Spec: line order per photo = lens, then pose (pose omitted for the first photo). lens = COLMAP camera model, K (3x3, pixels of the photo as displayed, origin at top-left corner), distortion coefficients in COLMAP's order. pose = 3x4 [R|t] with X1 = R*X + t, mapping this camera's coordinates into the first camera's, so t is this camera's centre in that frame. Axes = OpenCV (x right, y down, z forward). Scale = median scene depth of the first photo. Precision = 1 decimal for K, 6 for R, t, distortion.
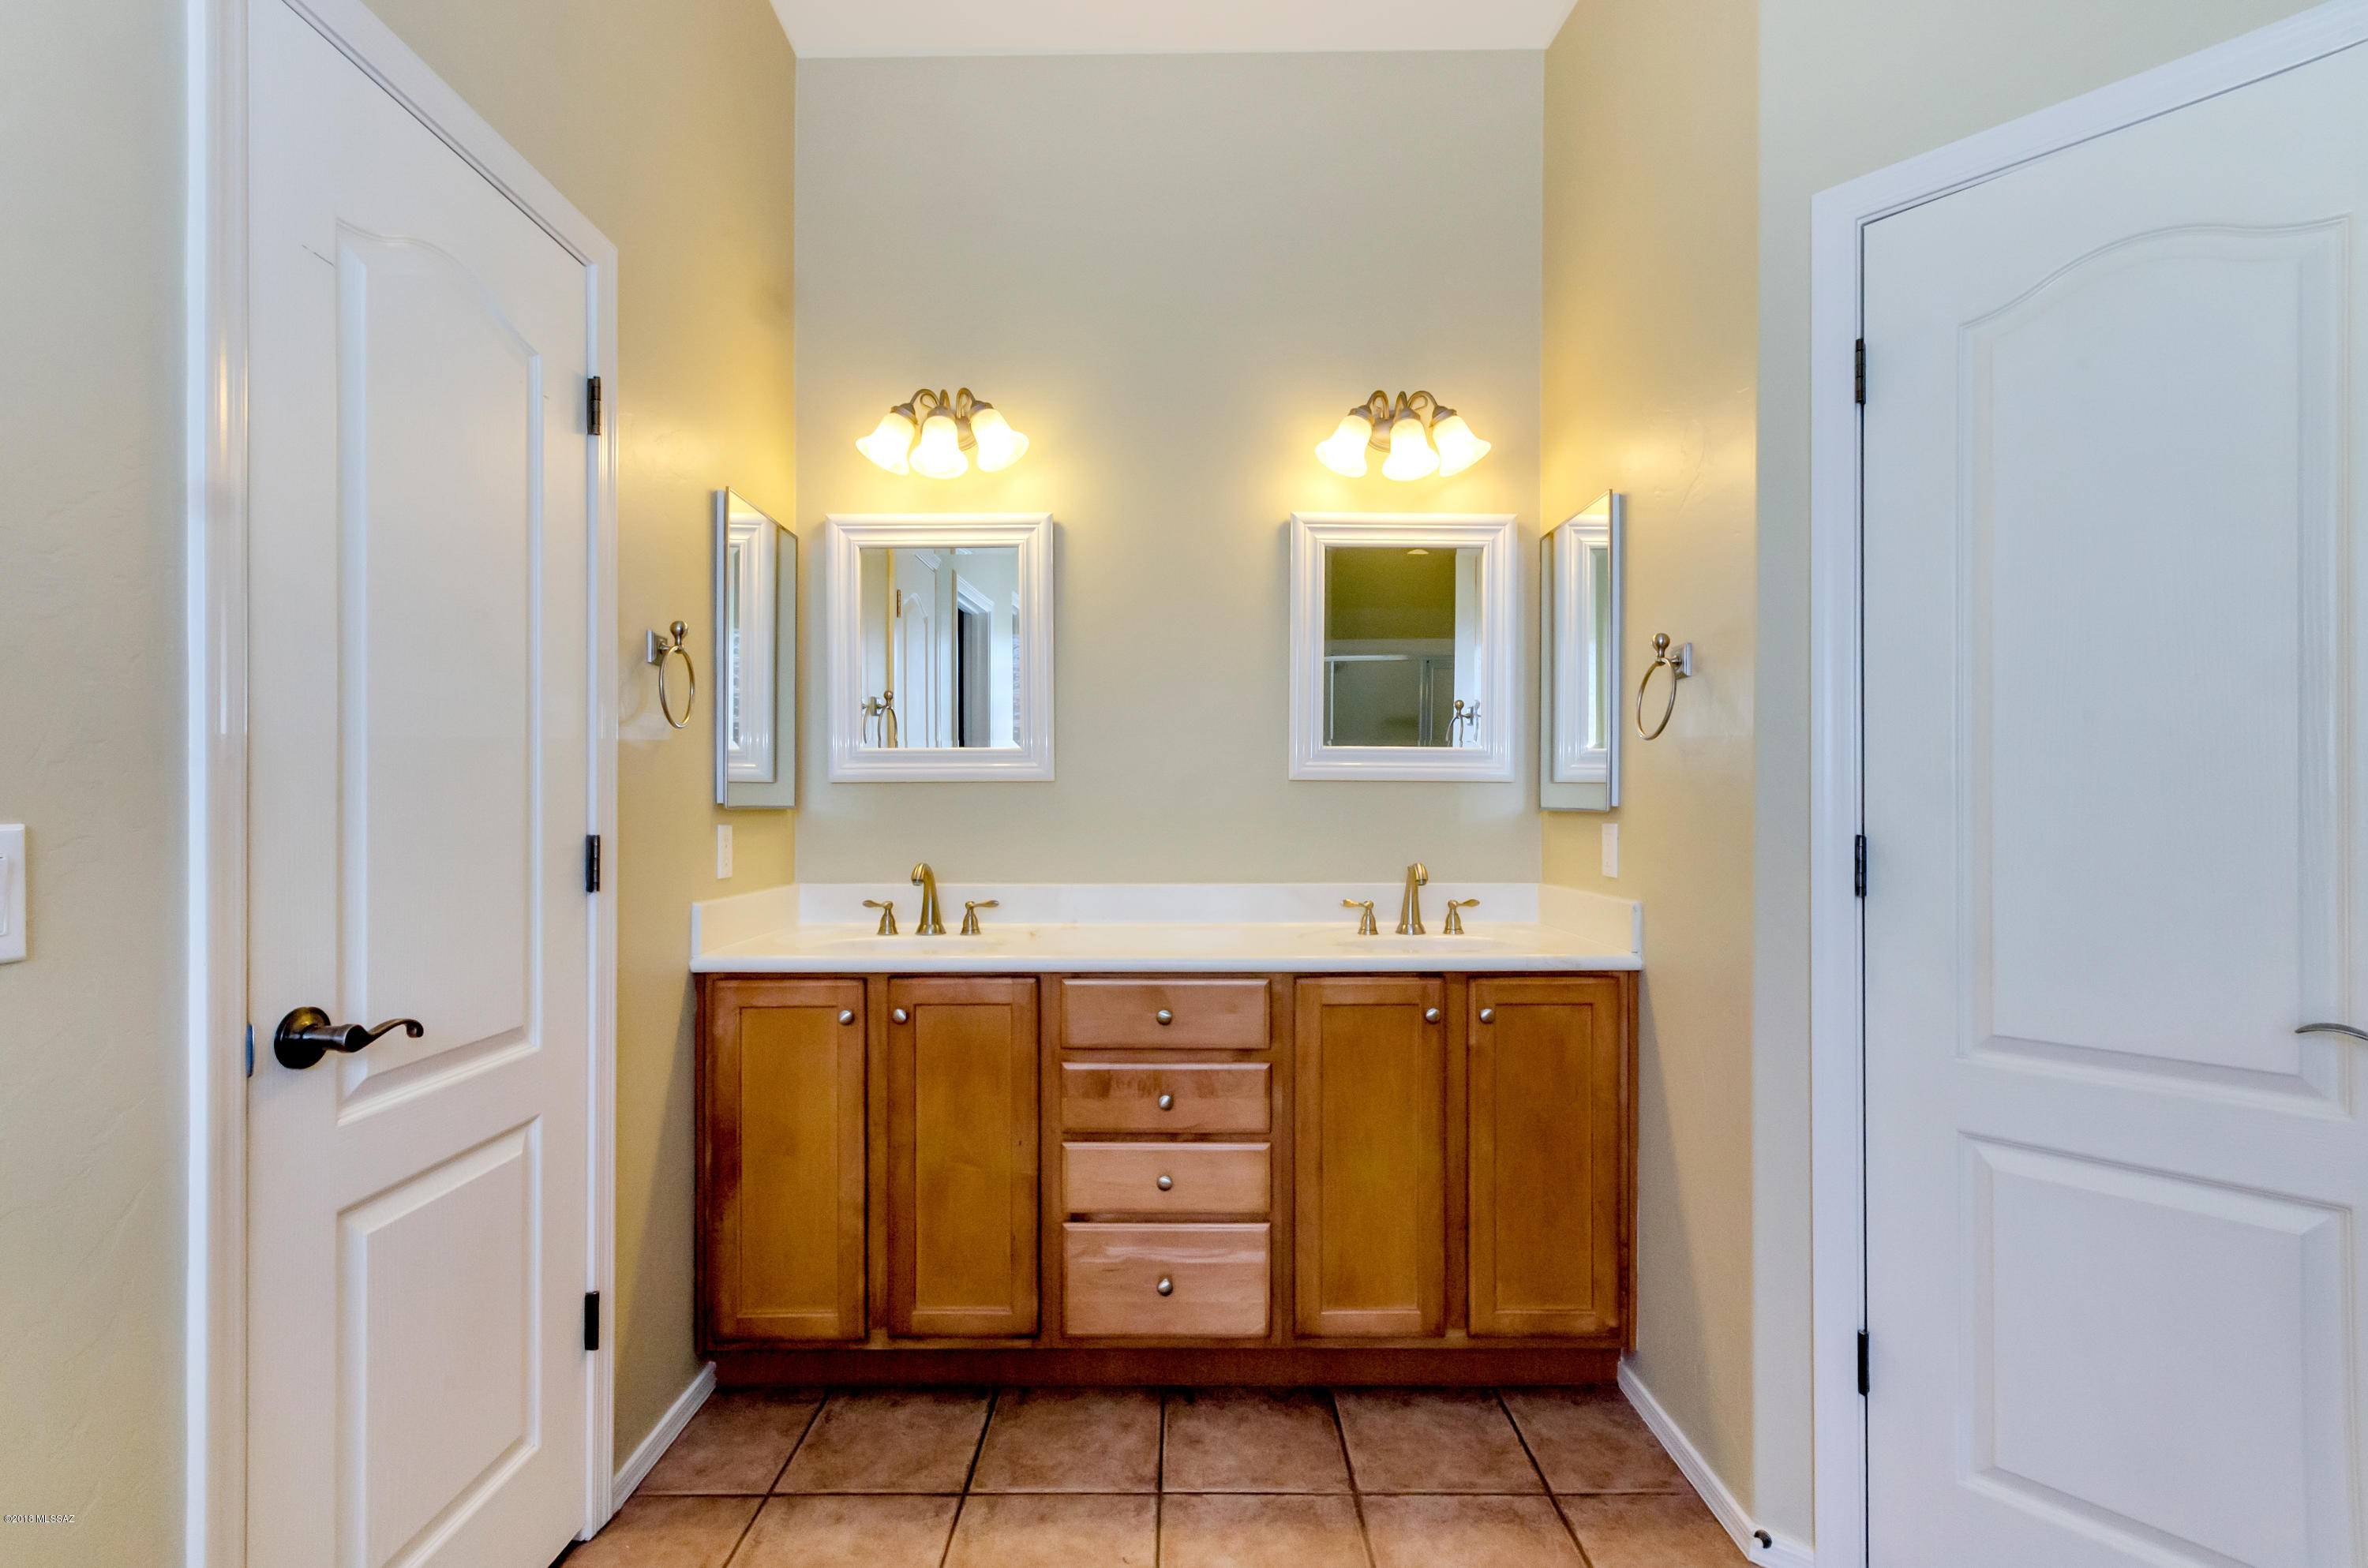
lens RADIAL K [[1066.8, 0, 1184.0], [0, 1066.8, 784.0], [0, 0, 1]] dist [0.000290, 0.000653]
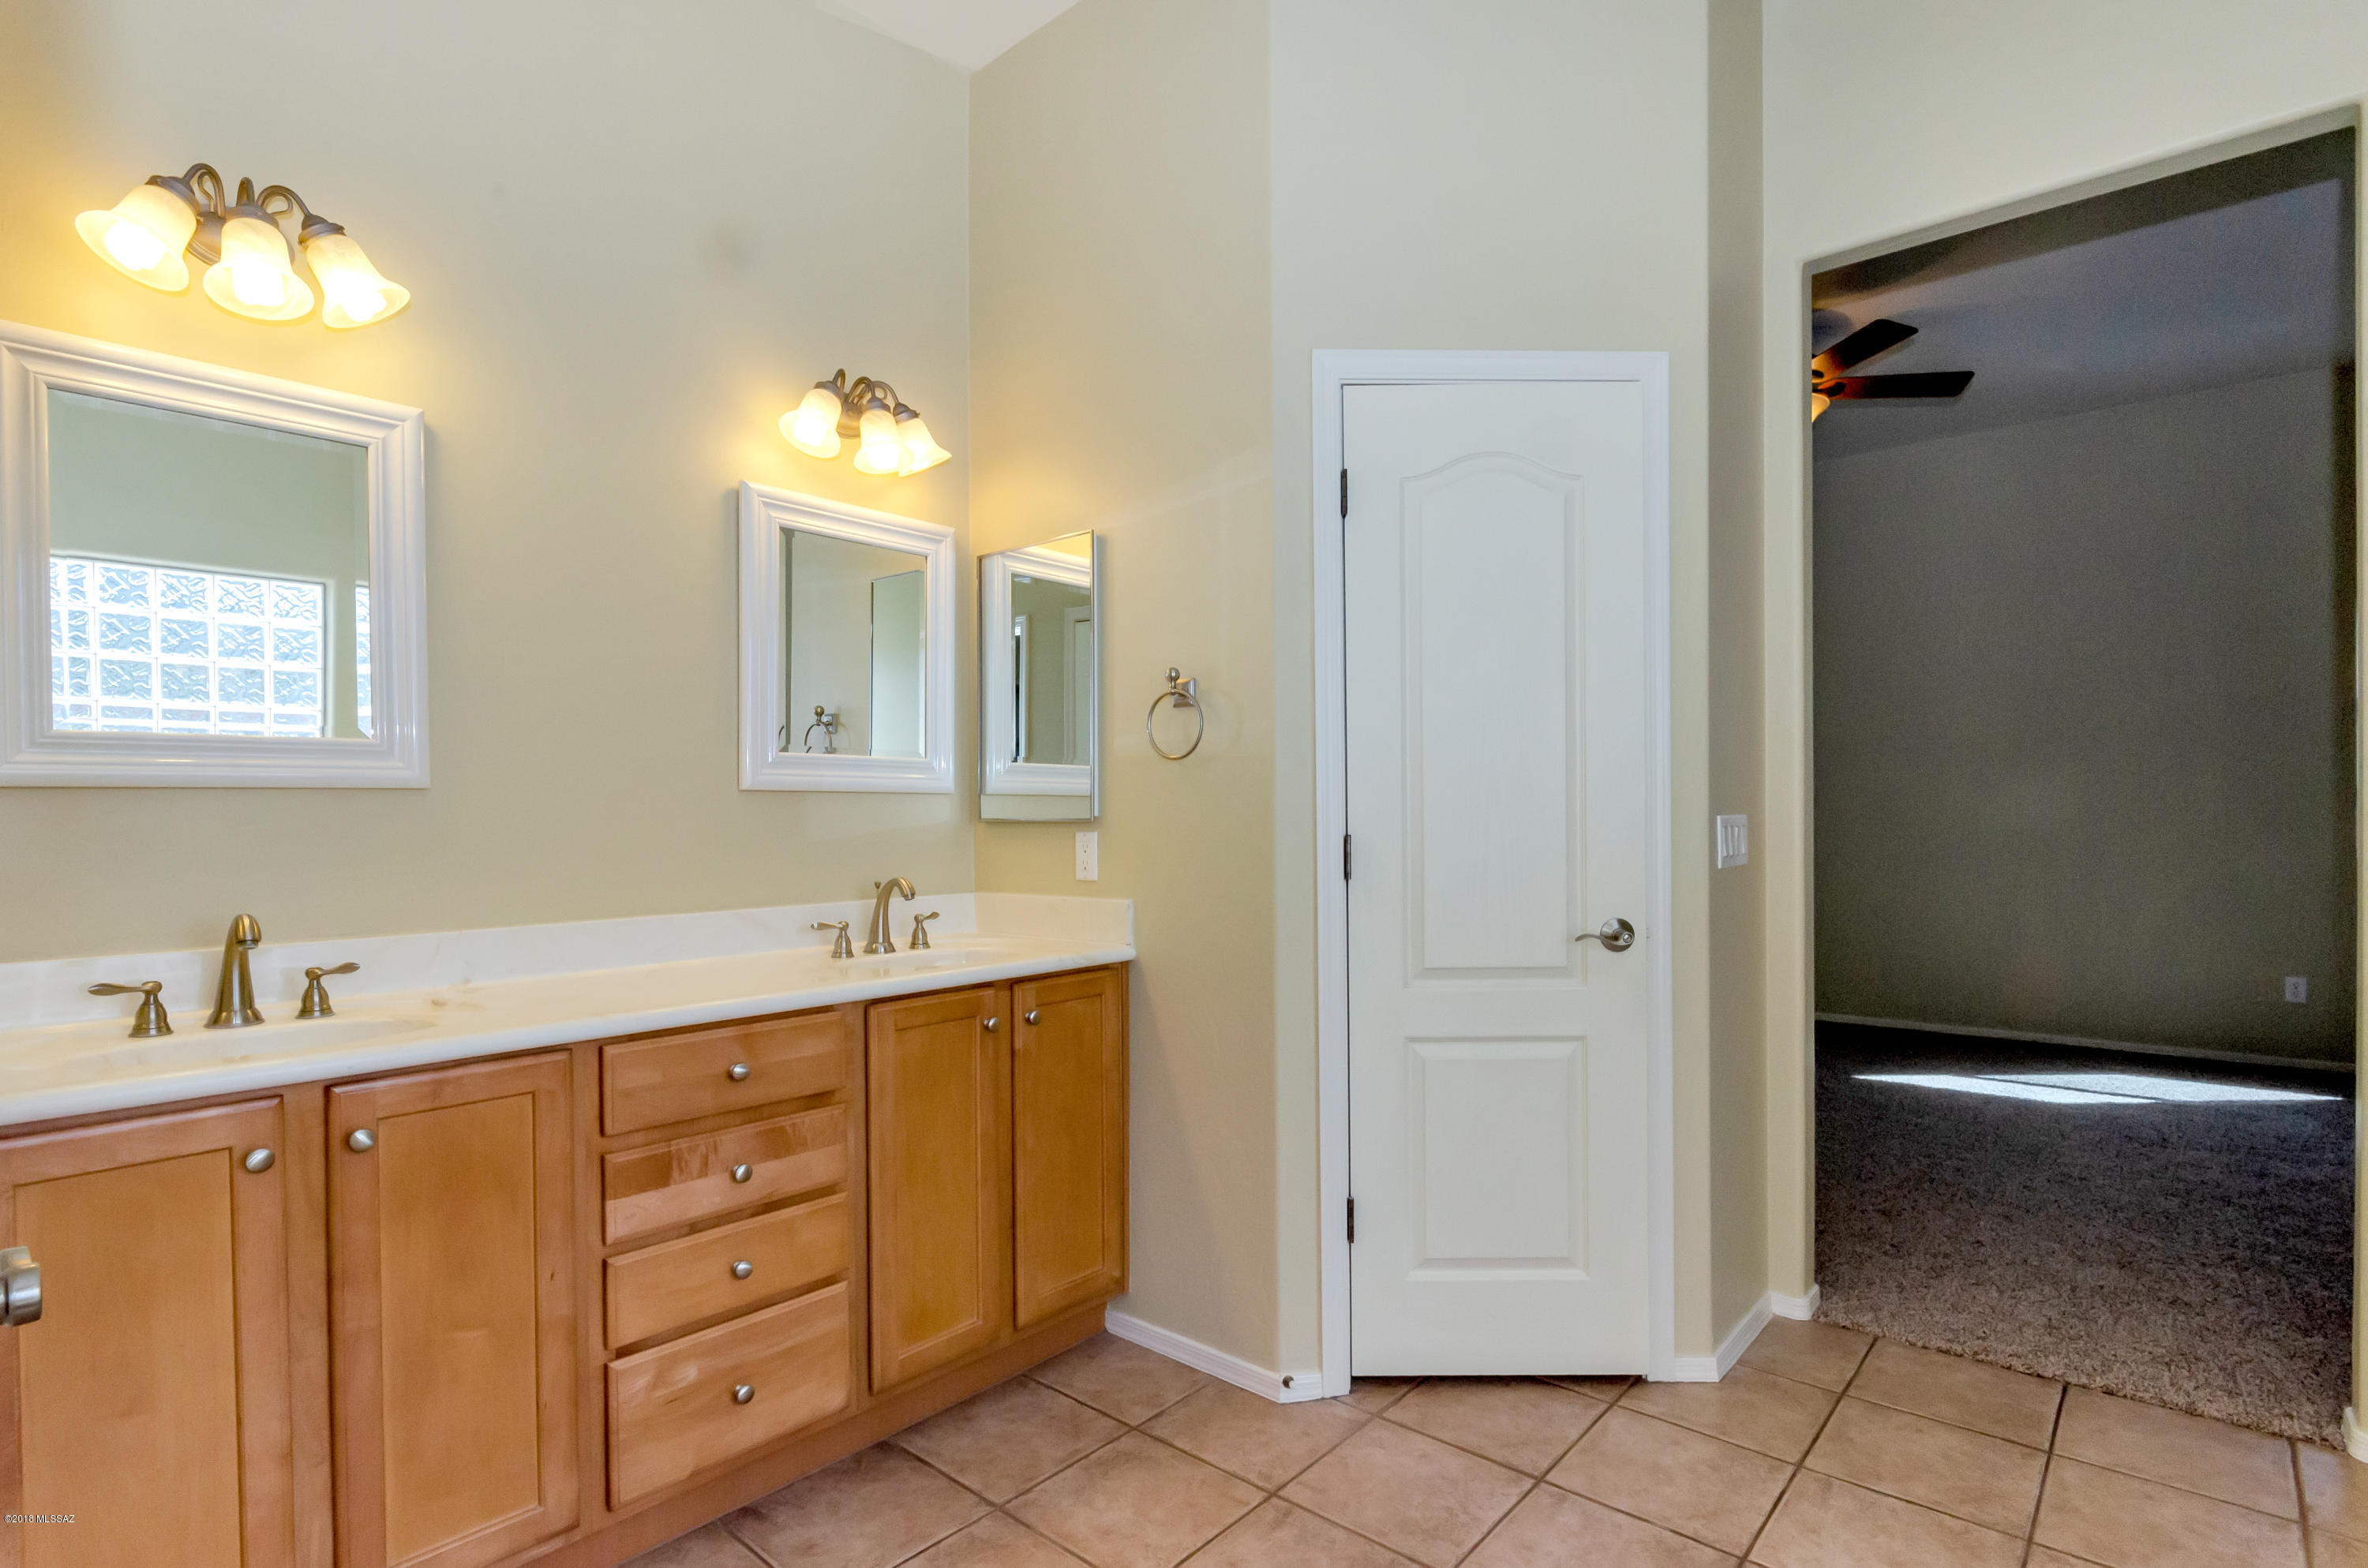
lens RADIAL K [[1160.3, 0, 1187.5], [0, 1160.3, 802.3], [0, 0, 1]] dist [-0.011246, 0.000043]
pose [[0.652288, 0.001568, 0.757970, -0.472545], [-0.005168, 0.999984, 0.002379, 0.002952], [-0.757954, -0.005469, 0.652285, 0.144845]]
